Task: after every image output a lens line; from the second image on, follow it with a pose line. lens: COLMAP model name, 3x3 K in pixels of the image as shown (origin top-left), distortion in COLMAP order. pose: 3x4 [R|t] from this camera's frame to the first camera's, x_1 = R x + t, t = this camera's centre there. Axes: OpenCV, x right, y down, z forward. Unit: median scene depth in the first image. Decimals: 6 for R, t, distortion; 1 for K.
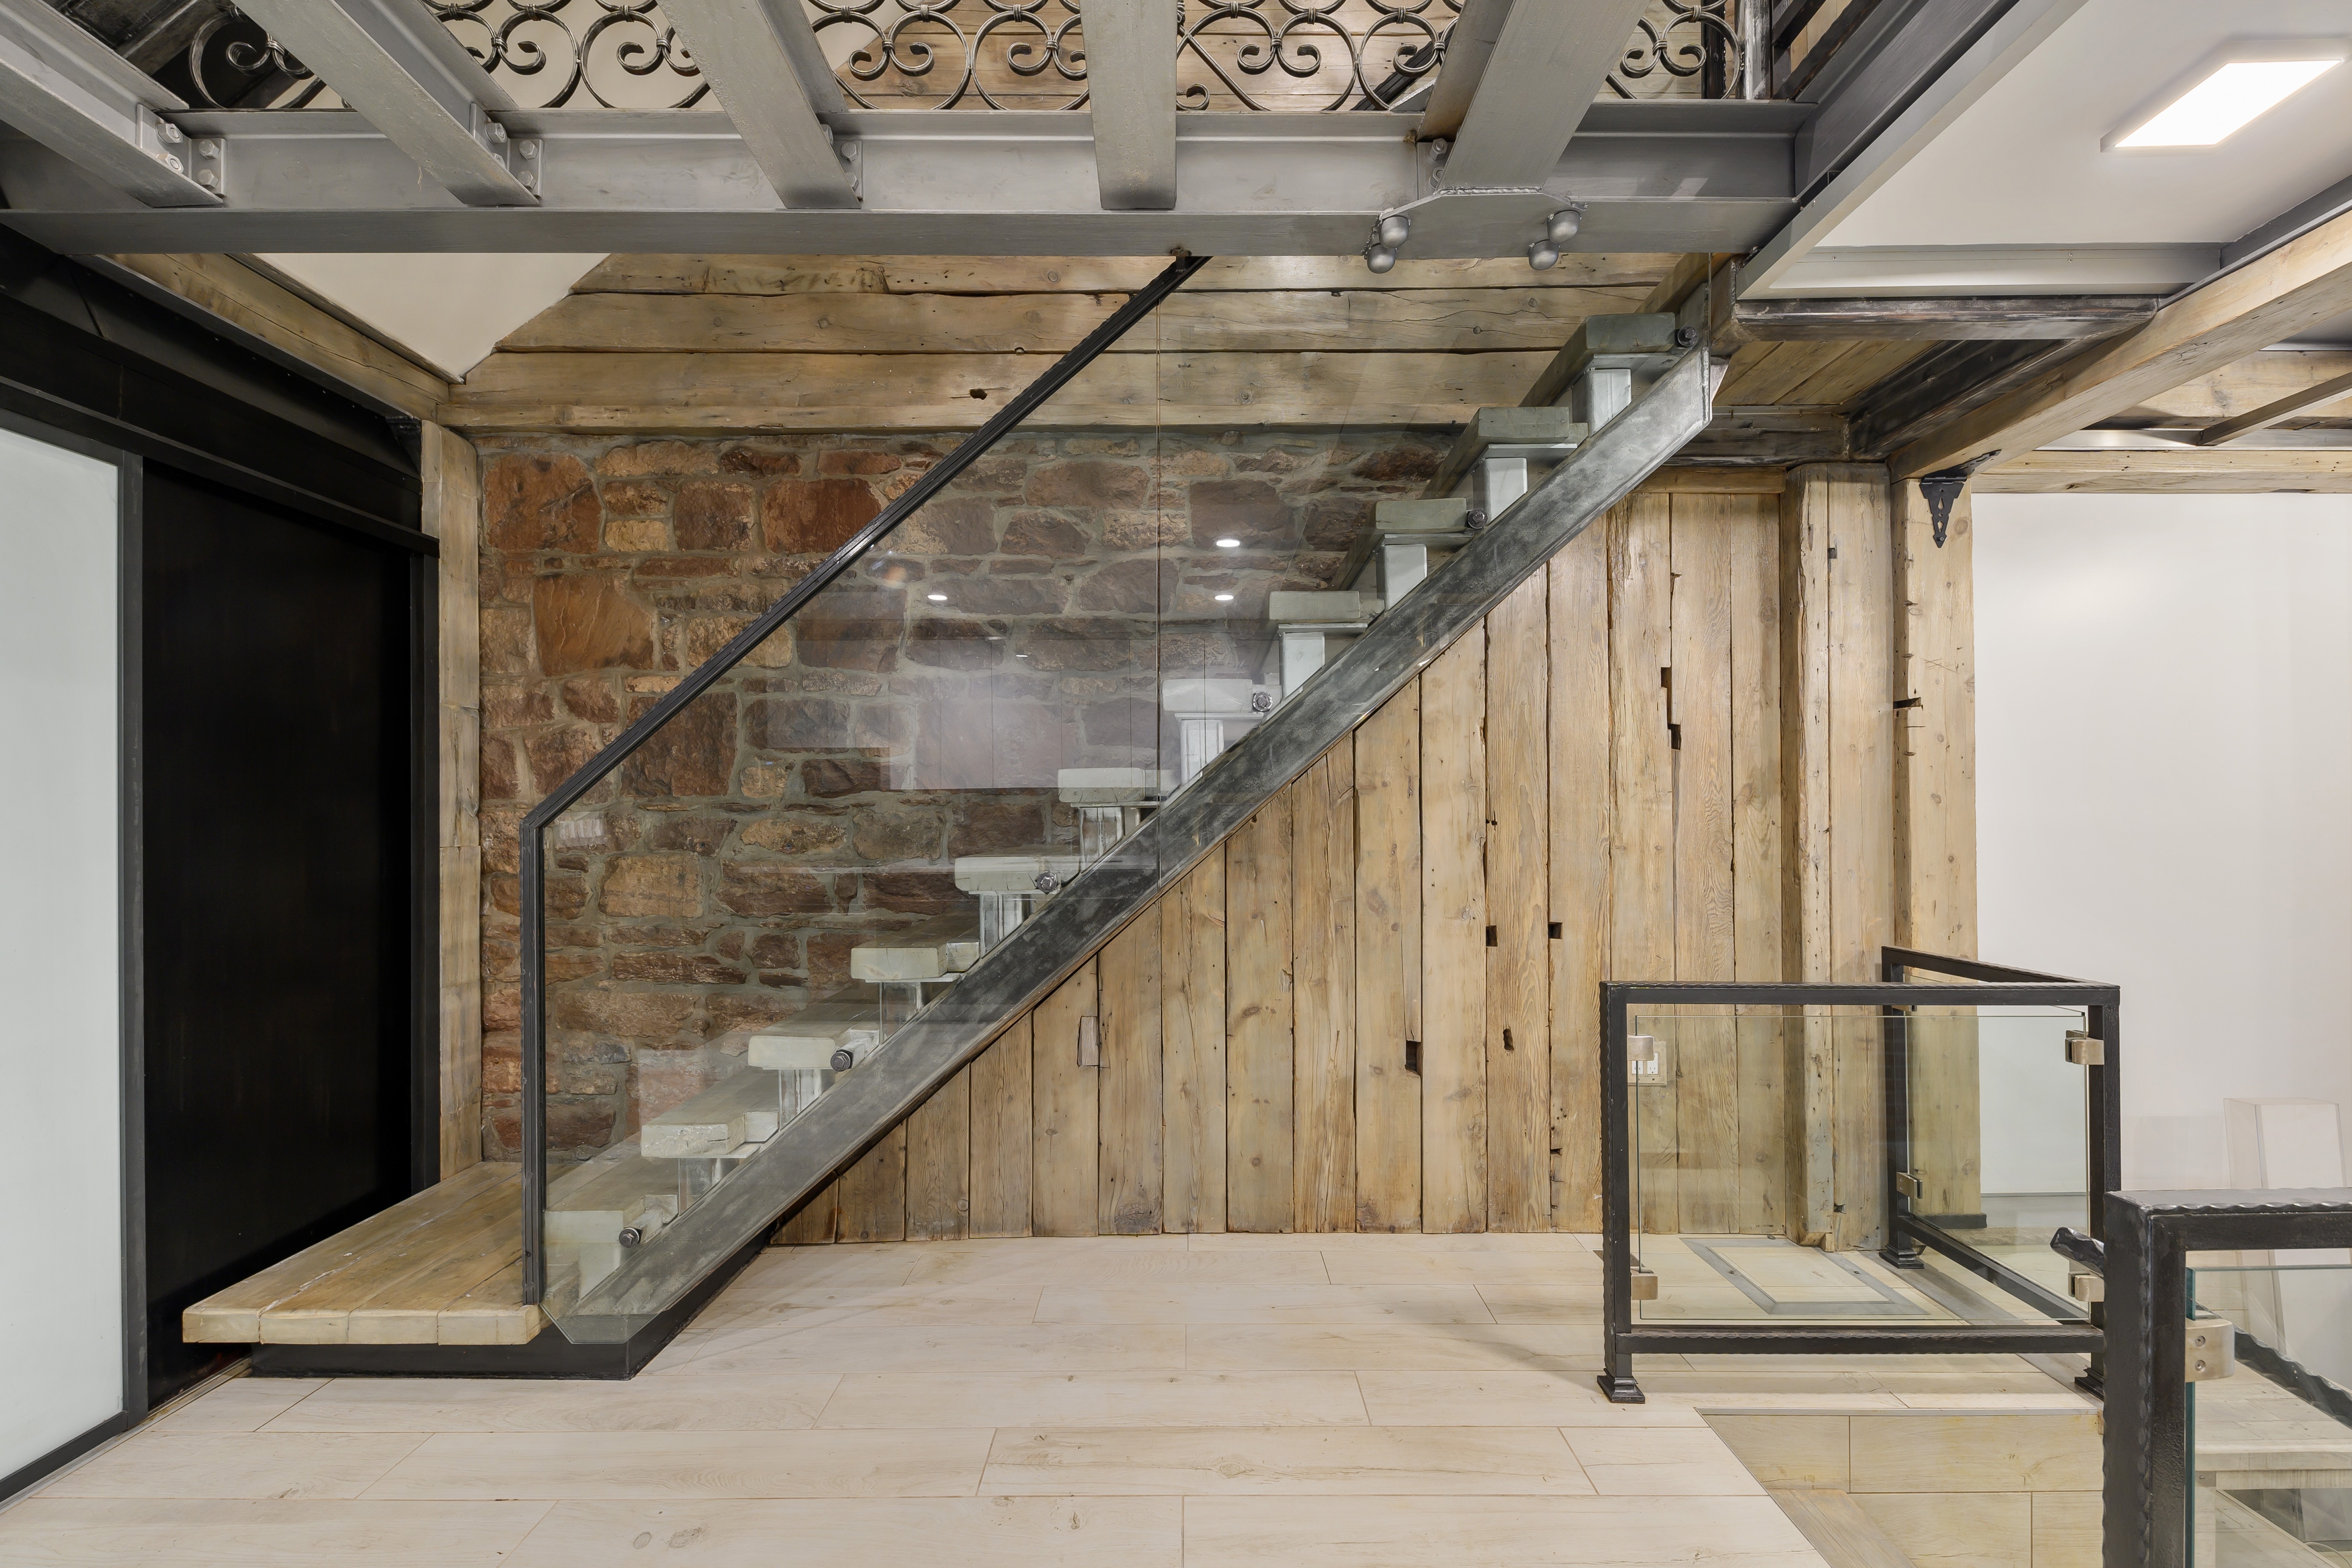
lens RADIAL K [[909.1, 0, 1174.2], [0, 909.1, 810.8], [0, 0, 1]] dist [0.011223, -0.002848]
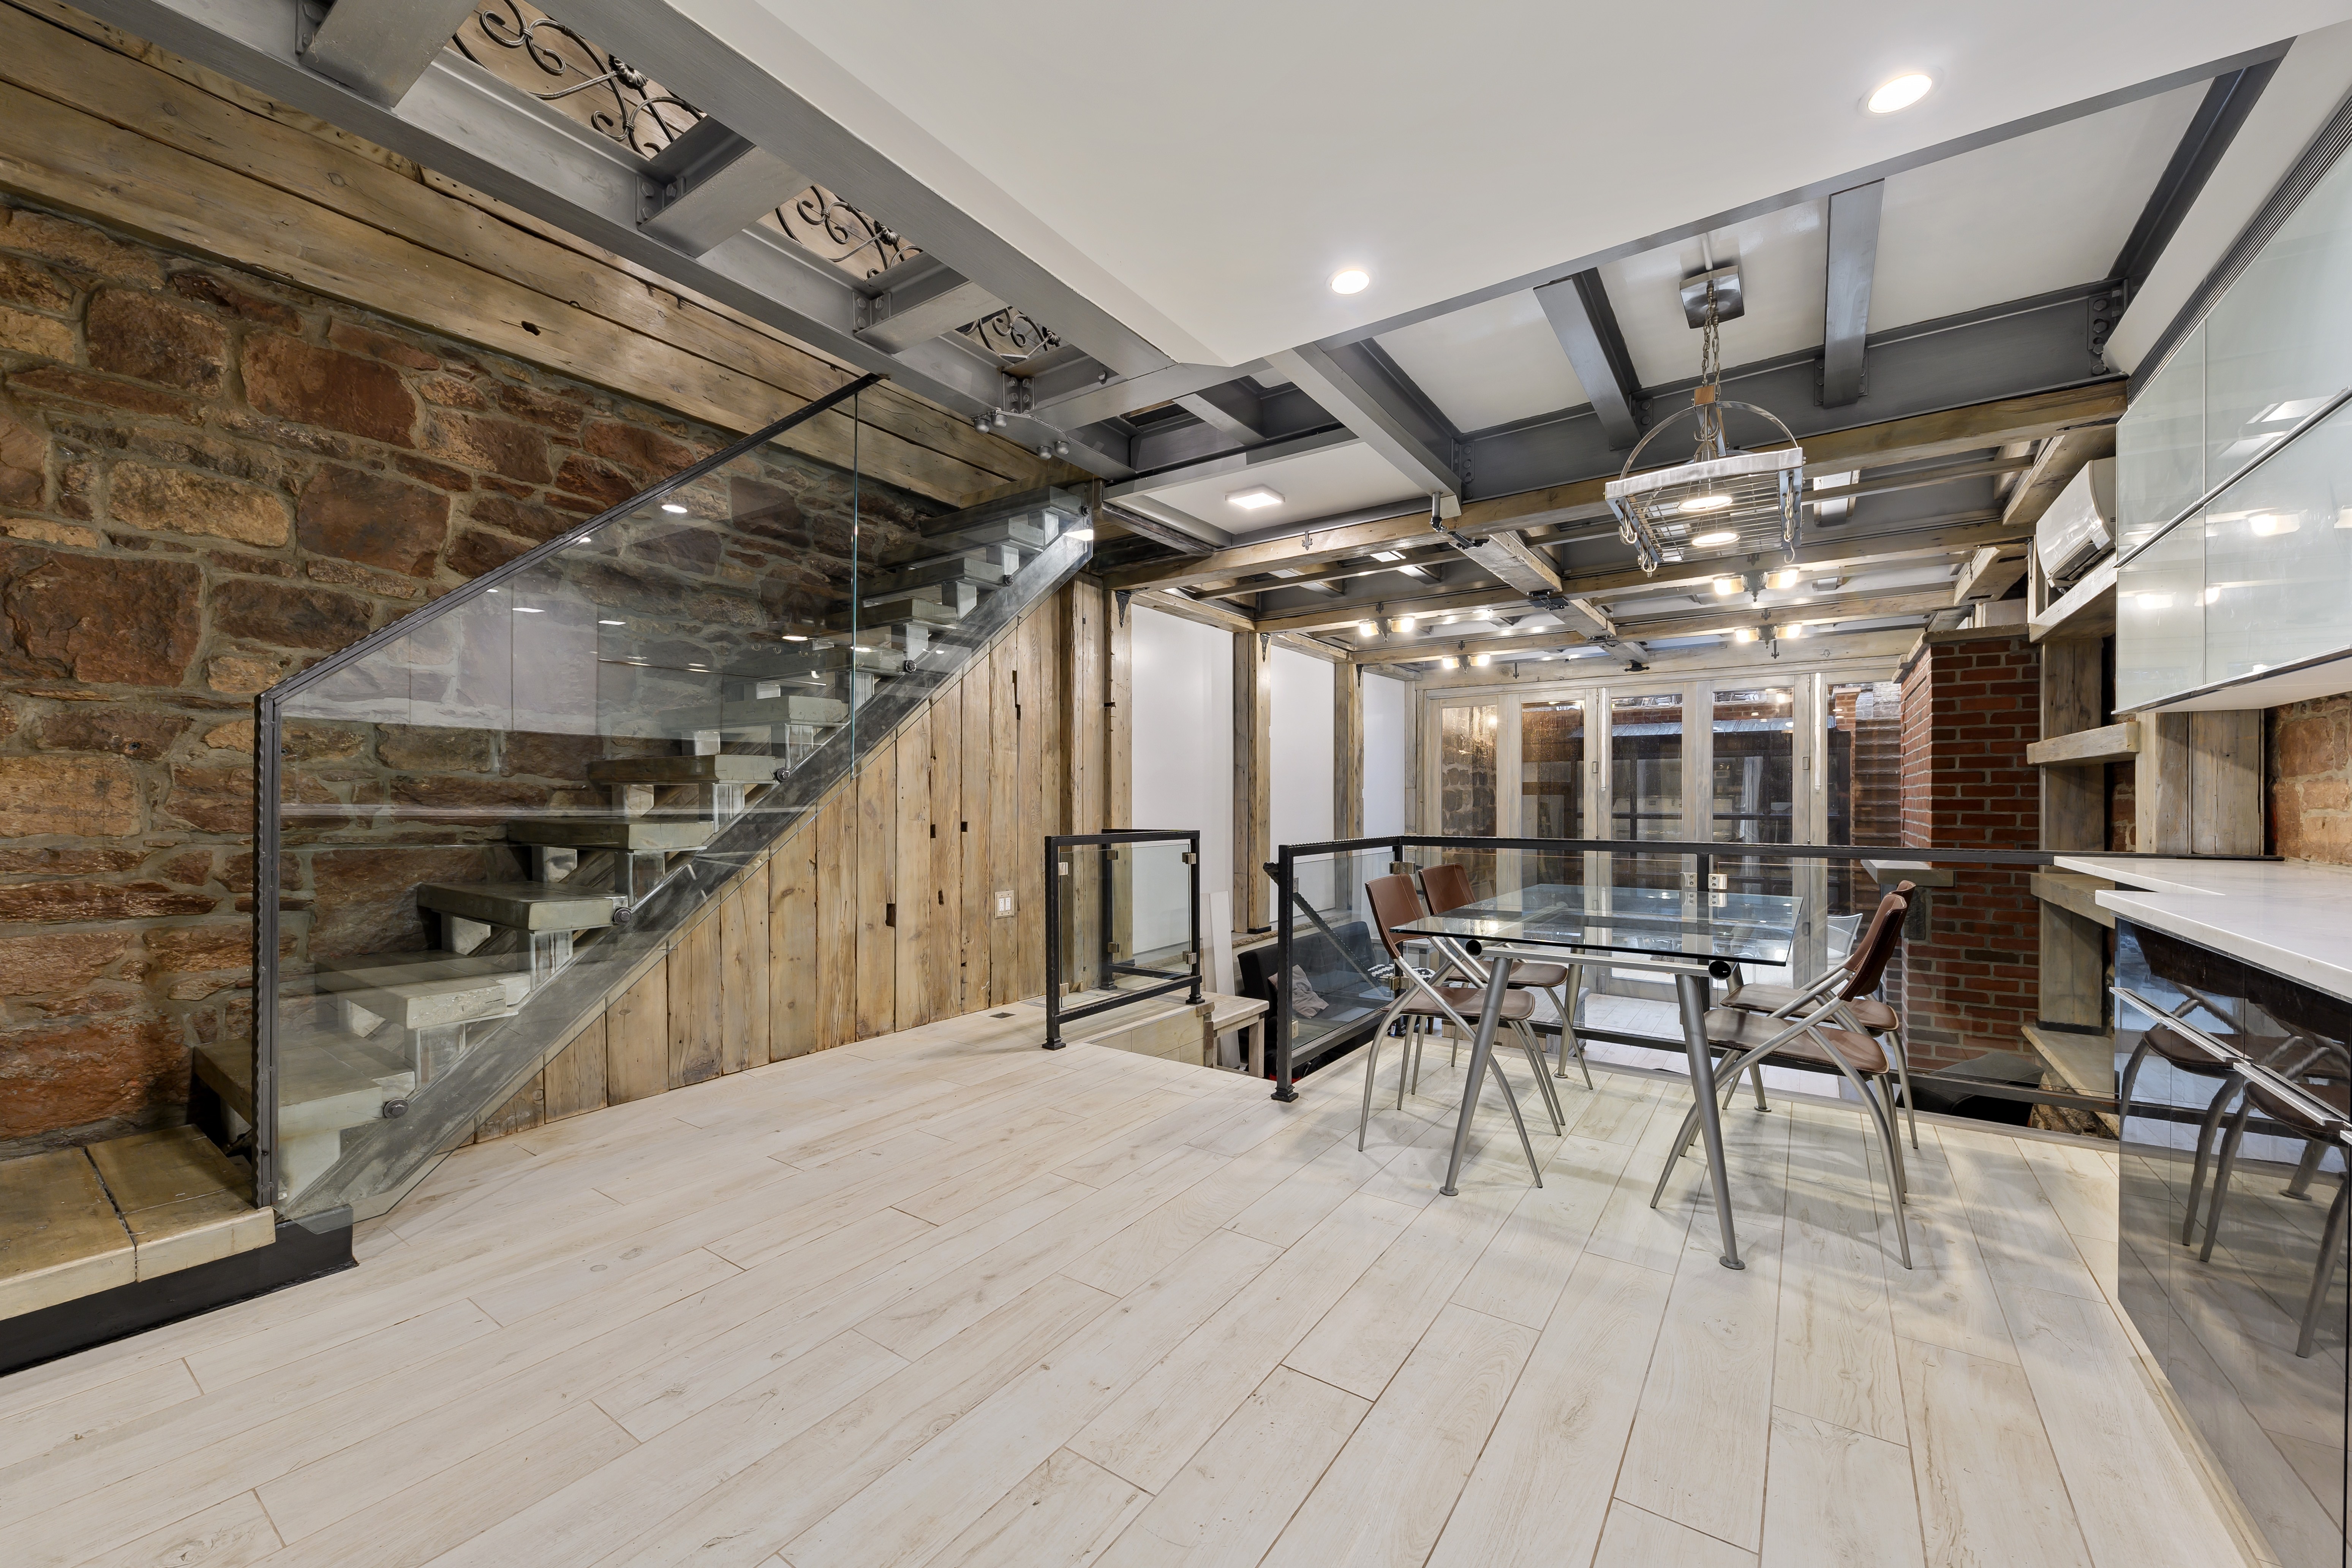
lens RADIAL K [[909.1, 0, 1186.7], [0, 909.1, 798.8], [0, 0, 1]] dist [0.011223, -0.002848]
pose [[0.567959, 0.004213, 0.823046, -0.672884], [-0.007574, 0.999971, 0.000107, 0.078988], [-0.823022, -0.006295, 0.567975, -0.227580]]
